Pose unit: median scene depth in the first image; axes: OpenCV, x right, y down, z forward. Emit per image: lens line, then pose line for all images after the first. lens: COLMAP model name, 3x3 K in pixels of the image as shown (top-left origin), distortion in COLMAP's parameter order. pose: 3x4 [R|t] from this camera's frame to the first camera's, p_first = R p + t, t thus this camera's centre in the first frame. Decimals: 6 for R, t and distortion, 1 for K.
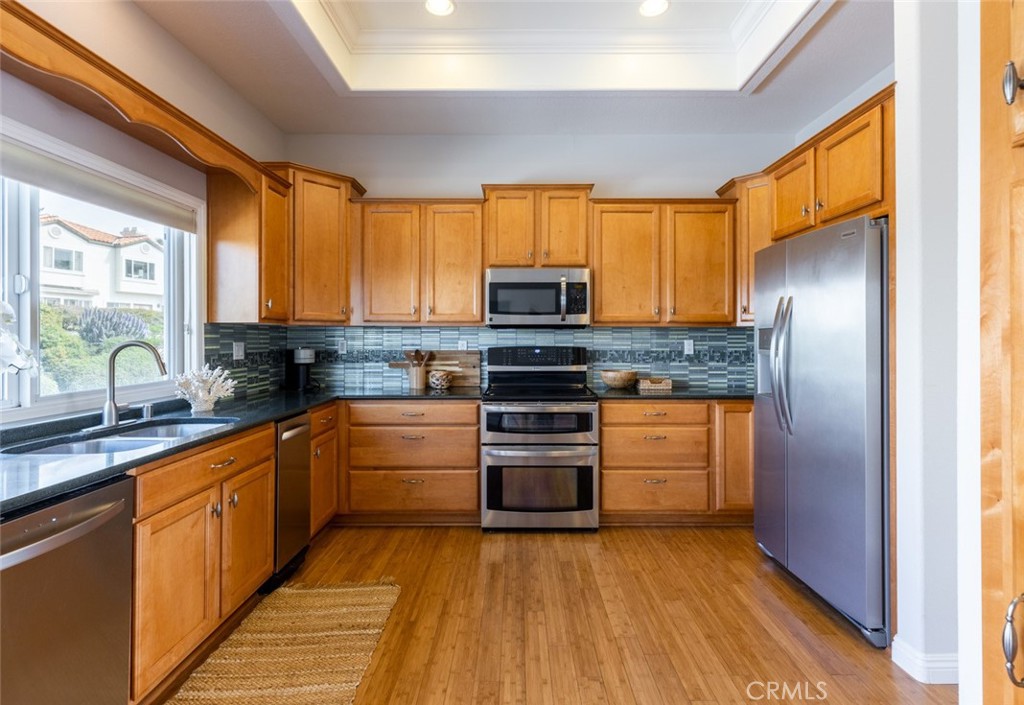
lens RADIAL K [[499.3, 0, 519.8], [0, 499.3, 335.3], [0, 0, 1]] dist [0.026173, 0.000391]
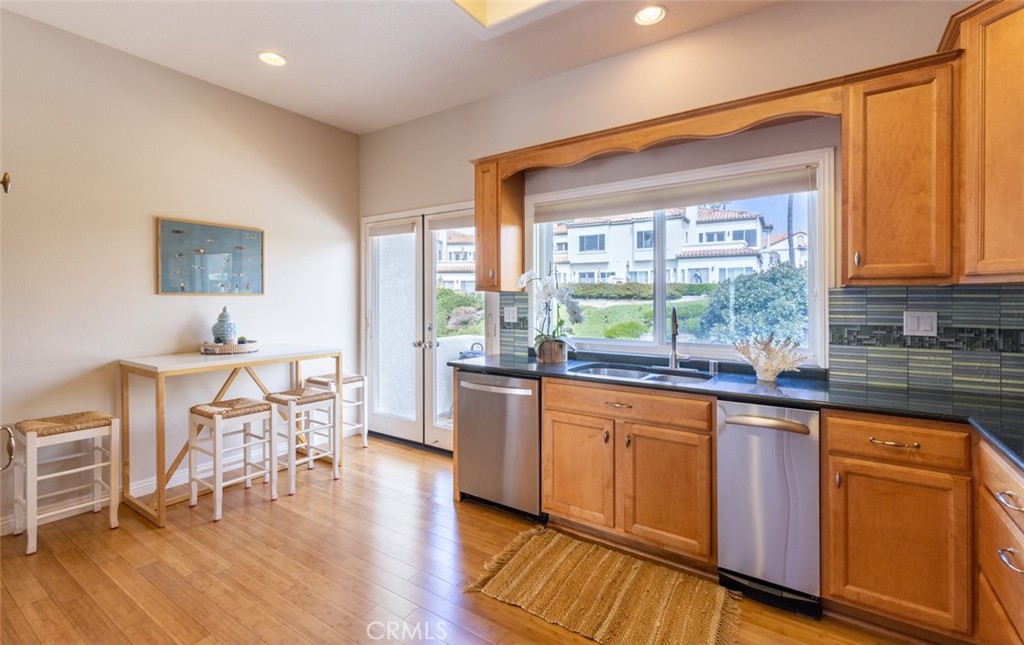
lens RADIAL K [[468.9, 0, 500.6], [0, 468.9, 301.8], [0, 0, 1]] dist [0.005272, 0.000144]
pose [[-0.586837, -0.001973, -0.809703, 0.326891], [0.001547, 0.999992, -0.003558, 0.001180], [0.809703, -0.003341, -0.586830, 0.907921]]
